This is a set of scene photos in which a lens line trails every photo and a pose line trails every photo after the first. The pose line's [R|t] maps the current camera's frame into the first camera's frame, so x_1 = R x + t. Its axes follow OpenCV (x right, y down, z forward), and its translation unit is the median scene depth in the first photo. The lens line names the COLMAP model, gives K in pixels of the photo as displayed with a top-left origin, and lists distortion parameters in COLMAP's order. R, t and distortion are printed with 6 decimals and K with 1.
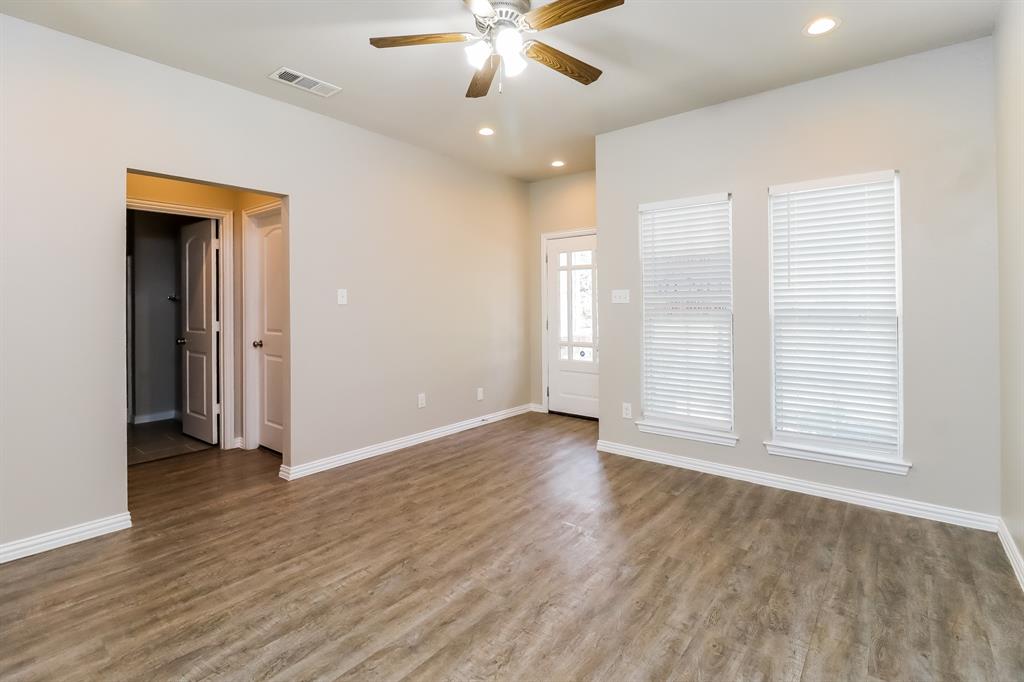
lens RADIAL K [[472.3, 0, 512.9], [0, 472.3, 300.0], [0, 0, 1]] dist [0.015630, -0.013238]
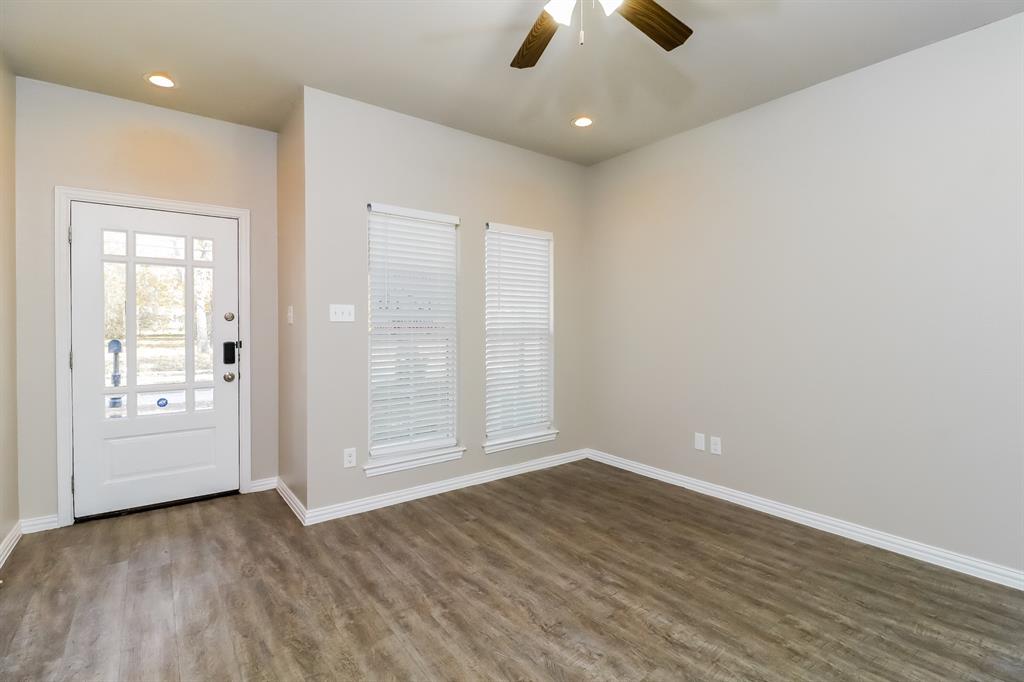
lens RADIAL K [[476.7, 0, 519.3], [0, 476.7, 326.2], [0, 0, 1]] dist [0.015615, -0.014101]
pose [[0.234912, 0.003586, 0.972010, -0.779728], [-0.013879, 0.999904, -0.000335, 0.017759], [-0.971918, -0.013412, 0.234939, 0.897466]]
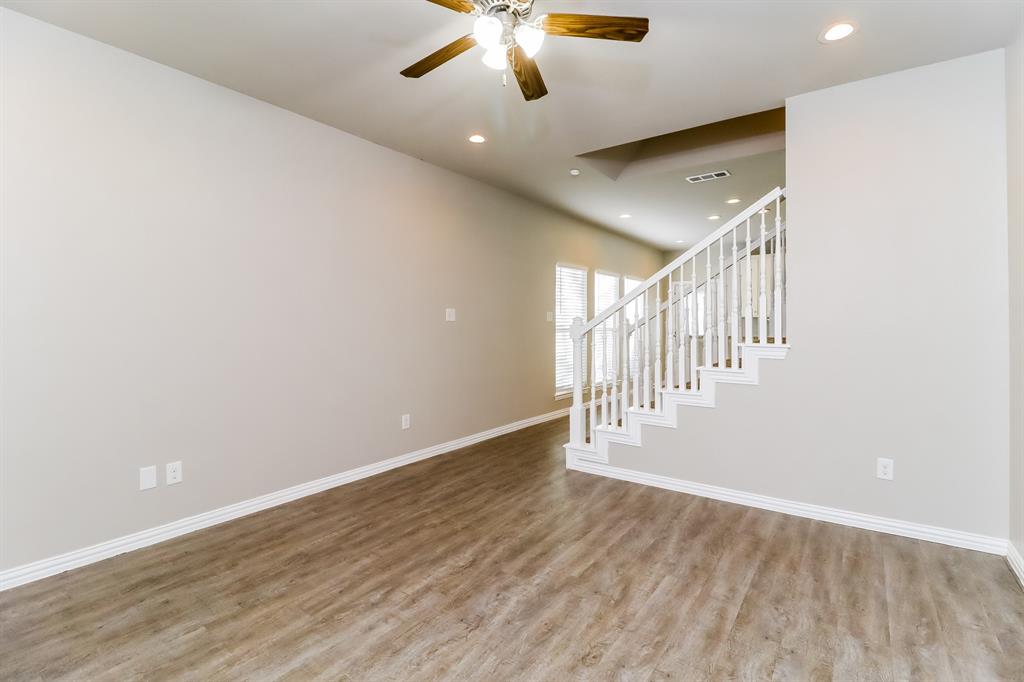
lens RADIAL K [[476.7, 0, 519.3], [0, 476.7, 326.2], [0, 0, 1]] dist [0.015615, -0.014101]
pose [[-0.998206, 0.008609, -0.059244, 0.002323], [0.008811, 0.999956, -0.003159, 0.025304], [0.059215, -0.003675, -0.998239, 1.867878]]
